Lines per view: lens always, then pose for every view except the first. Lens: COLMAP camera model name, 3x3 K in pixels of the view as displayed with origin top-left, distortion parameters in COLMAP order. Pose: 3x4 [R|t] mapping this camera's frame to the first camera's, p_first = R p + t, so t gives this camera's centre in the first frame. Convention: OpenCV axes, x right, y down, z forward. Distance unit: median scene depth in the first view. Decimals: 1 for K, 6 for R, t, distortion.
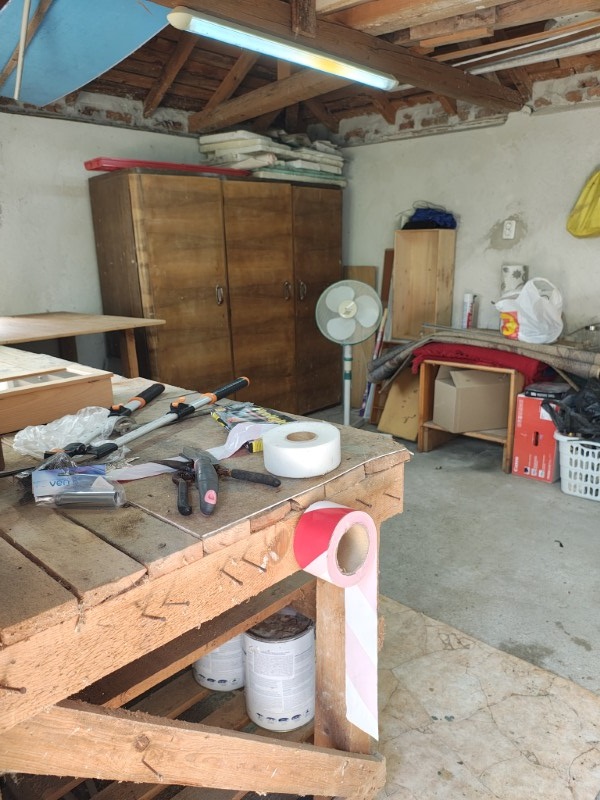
lens RADIAL K [[580.7, 0, 301.6], [0, 580.7, 412.6], [0, 0, 1]] dist [0.004055, -0.045144]
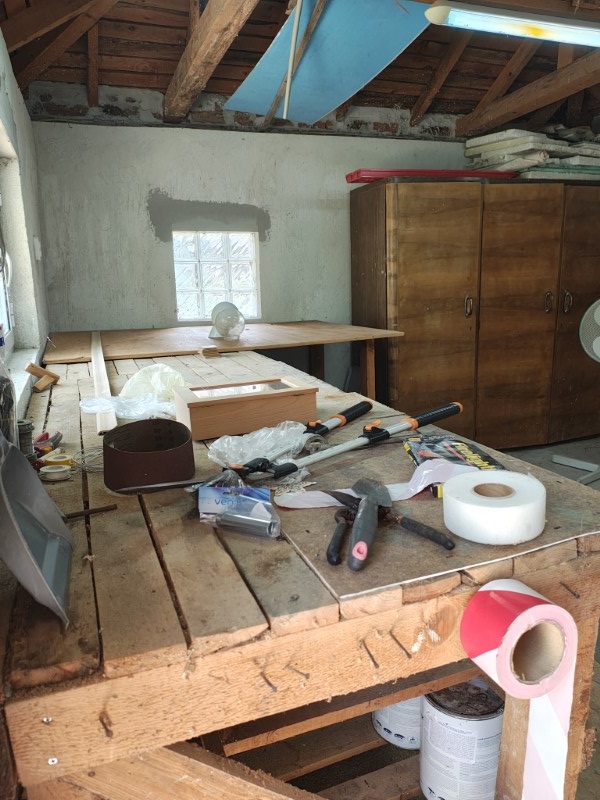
lens RADIAL K [[574.6, 0, 298.9], [0, 574.6, 414.6], [0, 0, 1]] dist [0.054844, -0.110755]
pose [[0.902585, 0.095368, -0.419817, 0.088463], [-0.099751, 0.994945, 0.011559, -0.048359], [0.418797, 0.031444, 0.907535, 0.170933]]
